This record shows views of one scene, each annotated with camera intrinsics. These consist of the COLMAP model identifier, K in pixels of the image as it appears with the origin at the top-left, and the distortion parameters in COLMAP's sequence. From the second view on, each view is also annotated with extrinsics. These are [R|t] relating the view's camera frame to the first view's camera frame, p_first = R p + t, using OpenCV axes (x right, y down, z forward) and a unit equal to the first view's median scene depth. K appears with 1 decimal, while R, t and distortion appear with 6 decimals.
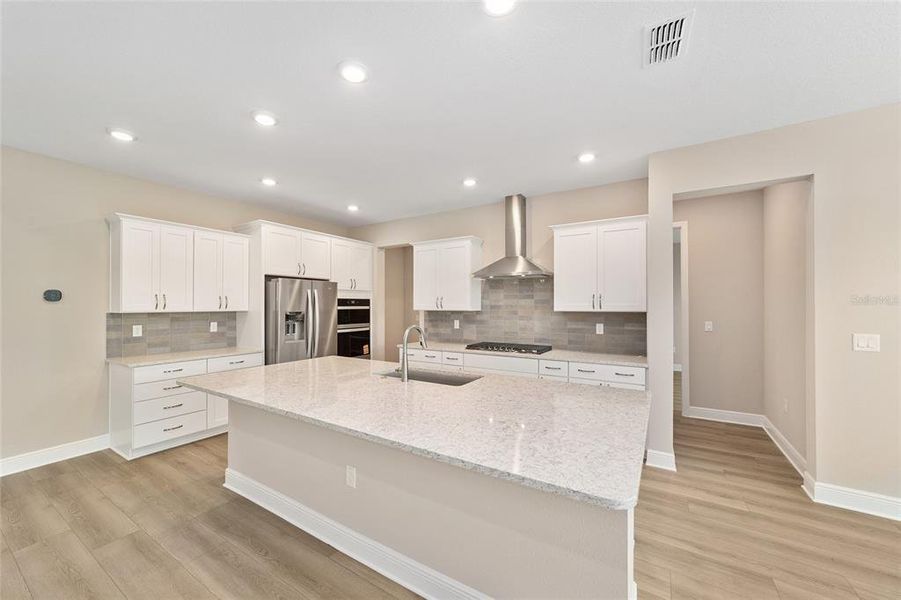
lens RADIAL K [[347.8, 0, 447.4], [0, 347.8, 302.8], [0, 0, 1]] dist [-0.018691, 0.009618]
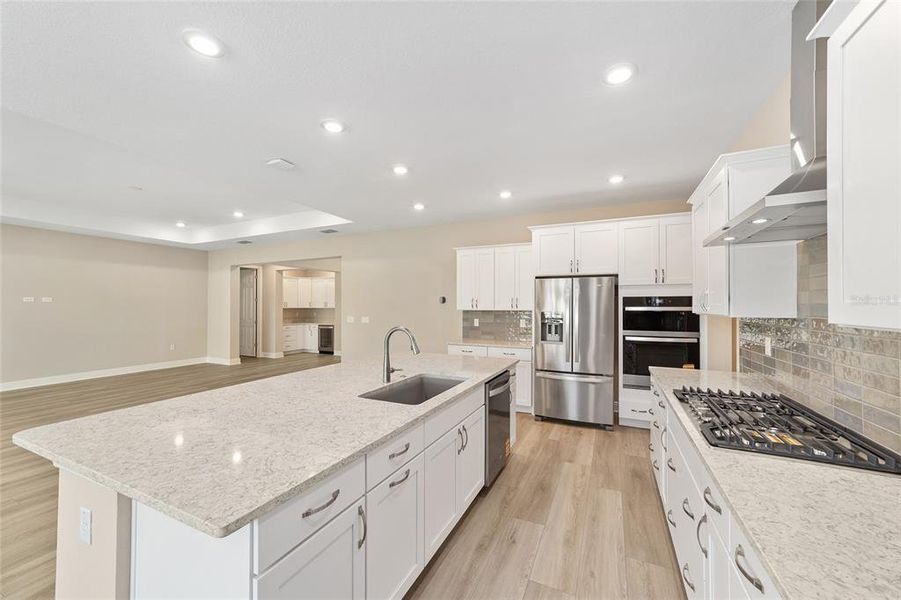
lens RADIAL K [[347.8, 0, 447.4], [0, 347.8, 302.8], [0, 0, 1]] dist [-0.018691, 0.009618]
pose [[0.115816, -0.007384, -0.993243, 0.506755], [0.006244, 0.999958, -0.006706, 0.004650], [0.993251, -0.005425, 0.115857, 0.608762]]
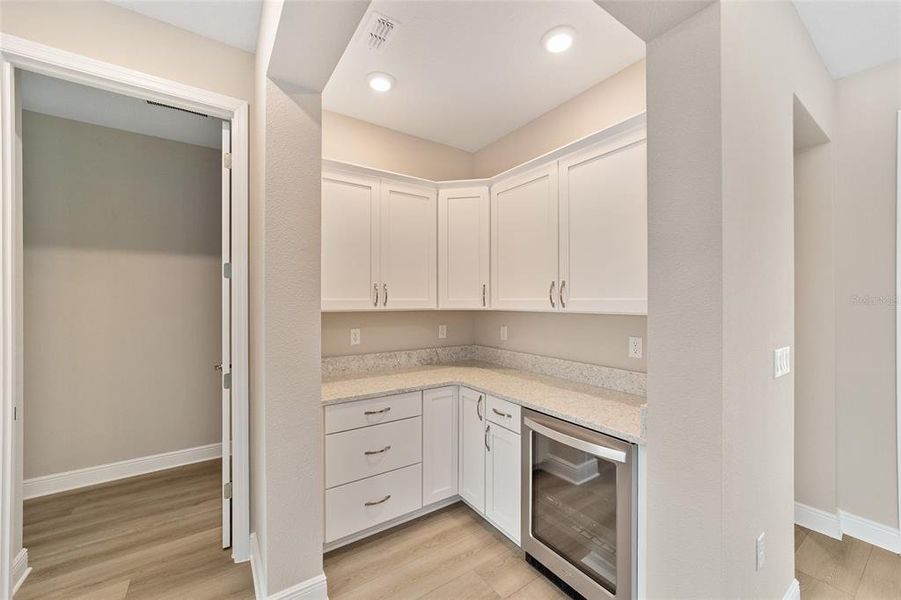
lens RADIAL K [[351.5, 0, 448.0], [0, 351.5, 296.4], [0, 0, 1]] dist [-0.015715, 0.010336]
pose [[-0.404382, -0.011379, -0.914519, -1.574626], [0.004582, 0.999885, -0.014467, 0.005133], [0.914579, -0.010040, -0.404283, 0.085593]]
